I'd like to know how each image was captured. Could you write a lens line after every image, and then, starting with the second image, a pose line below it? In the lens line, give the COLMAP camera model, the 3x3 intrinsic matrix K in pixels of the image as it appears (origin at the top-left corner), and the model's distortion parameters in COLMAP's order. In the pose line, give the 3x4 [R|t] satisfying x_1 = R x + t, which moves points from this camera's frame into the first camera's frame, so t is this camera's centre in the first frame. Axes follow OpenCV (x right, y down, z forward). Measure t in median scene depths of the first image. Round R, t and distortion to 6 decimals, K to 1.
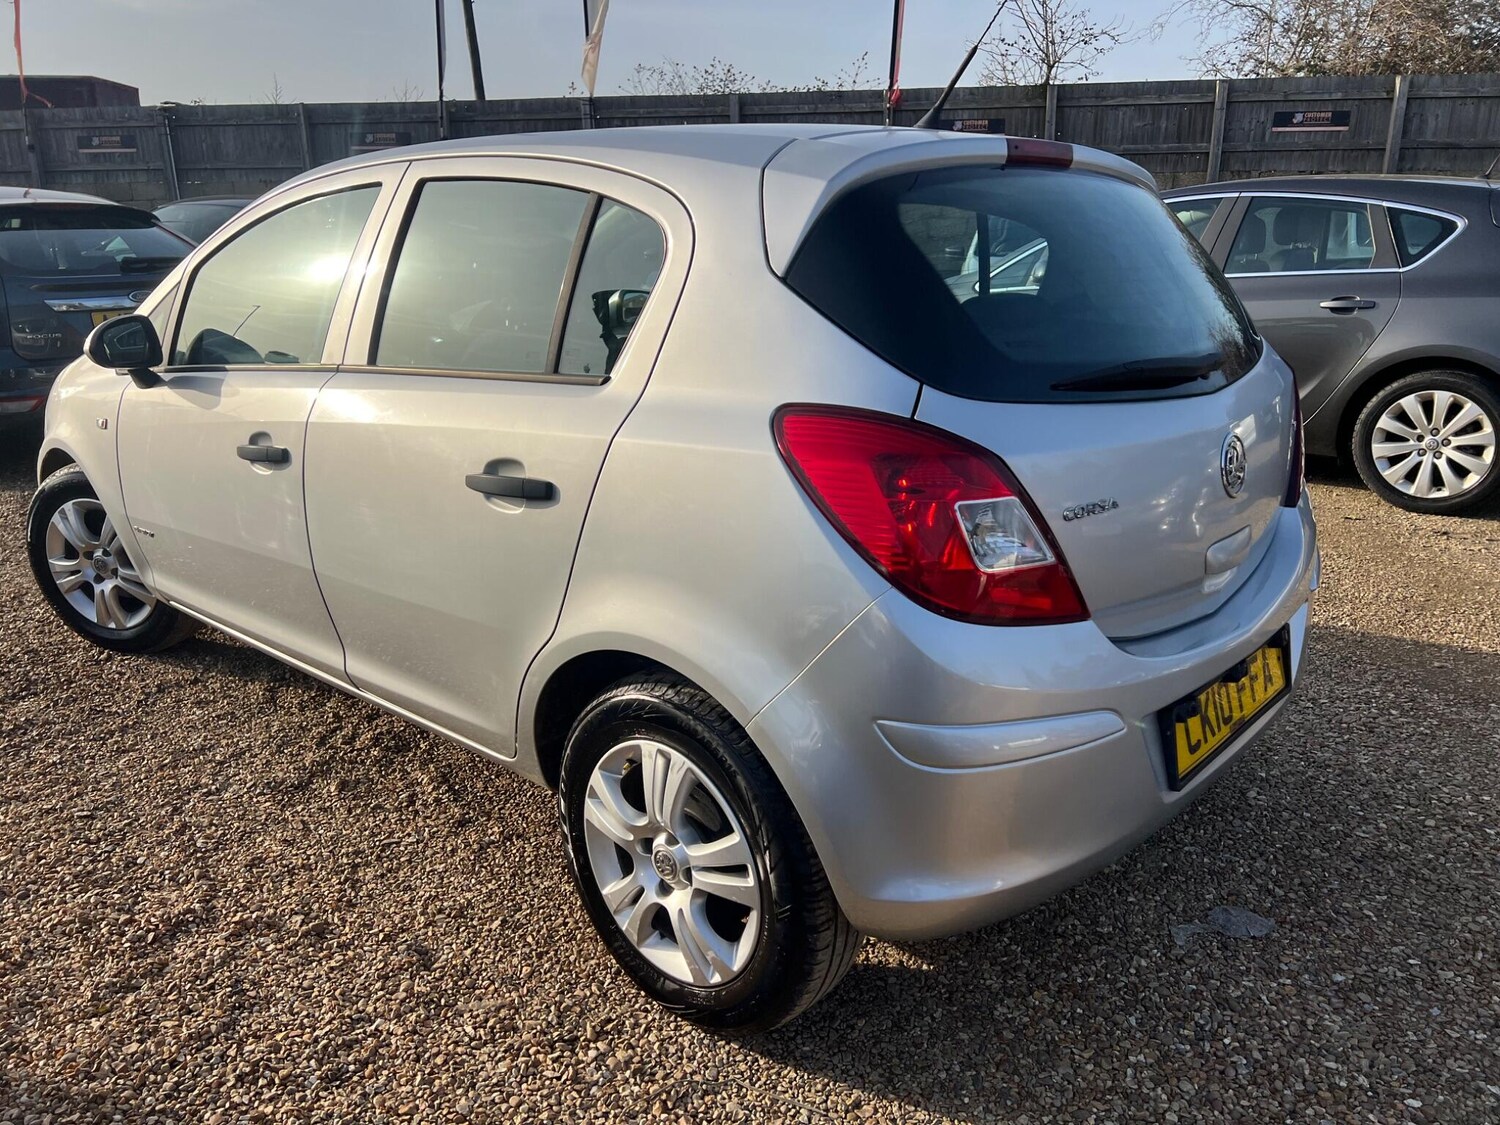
lens RADIAL K [[1128.2, 0, 752.3], [0, 1128.2, 559.8], [0, 0, 1]] dist [0.053772, -0.060048]
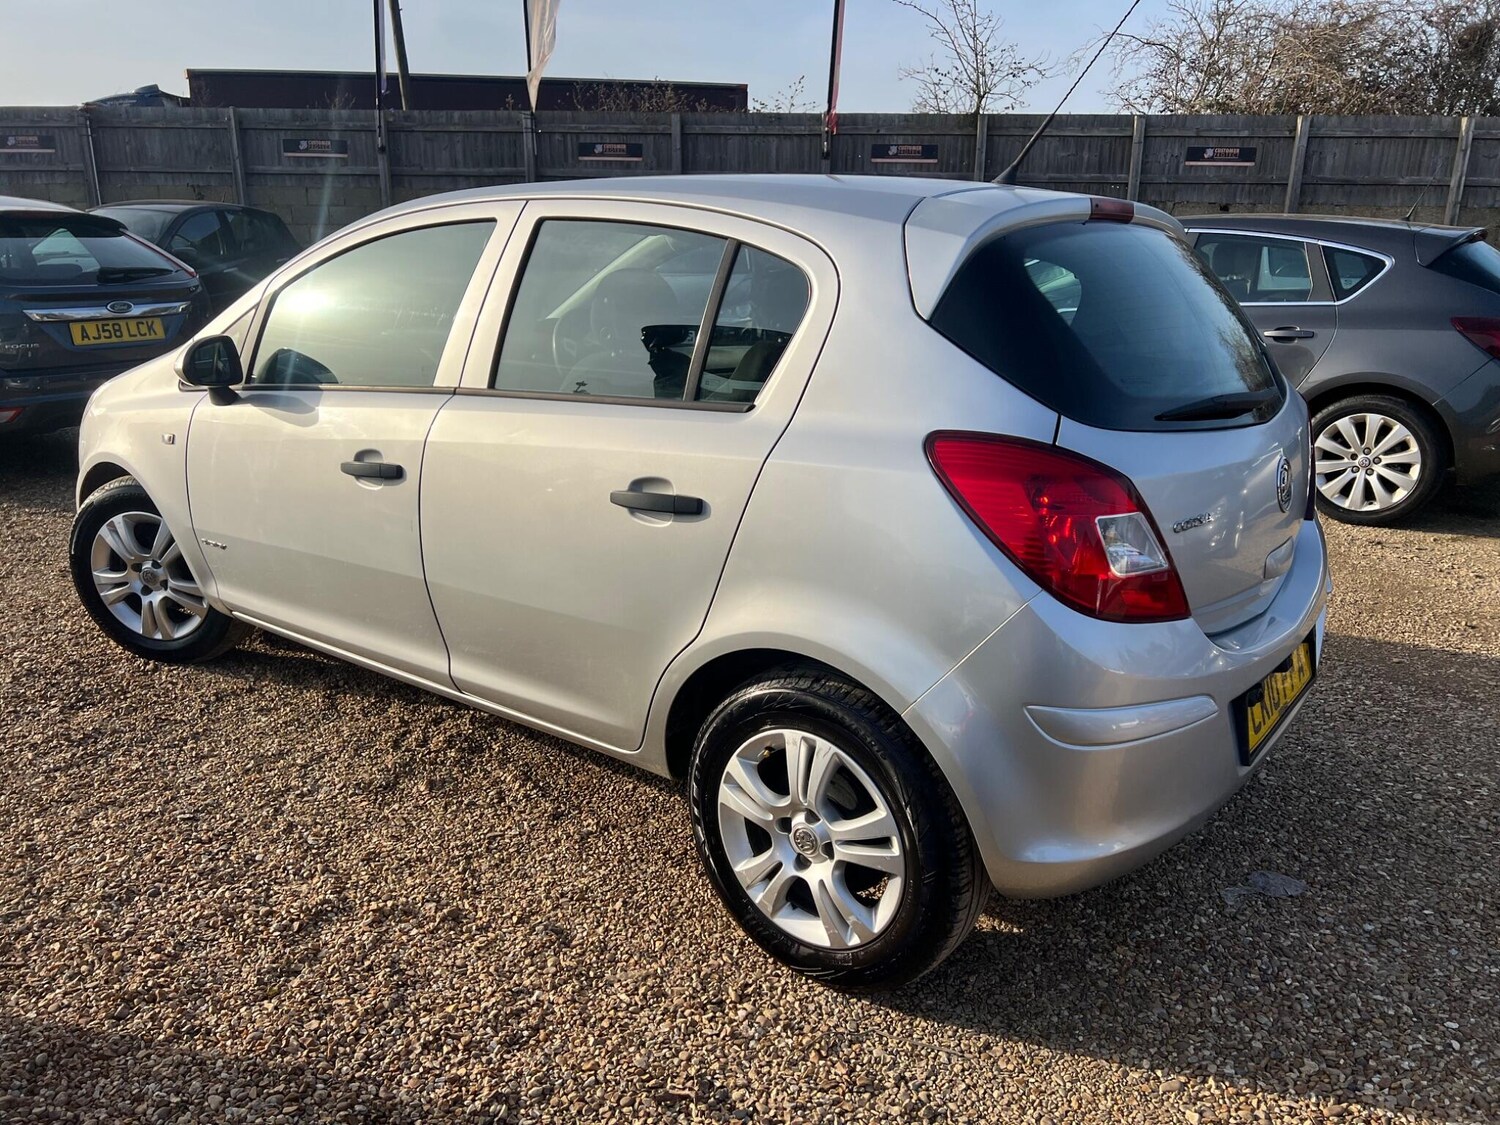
lens RADIAL K [[1128.2, 0, 760.0], [0, 1128.2, 559.3], [0, 0, 1]] dist [0.053772, -0.060048]
pose [[0.996077, -0.003310, 0.088425, -0.188017], [0.004210, 0.999941, -0.009988, 0.002097], [-0.088387, 0.010321, 0.996033, -0.094516]]
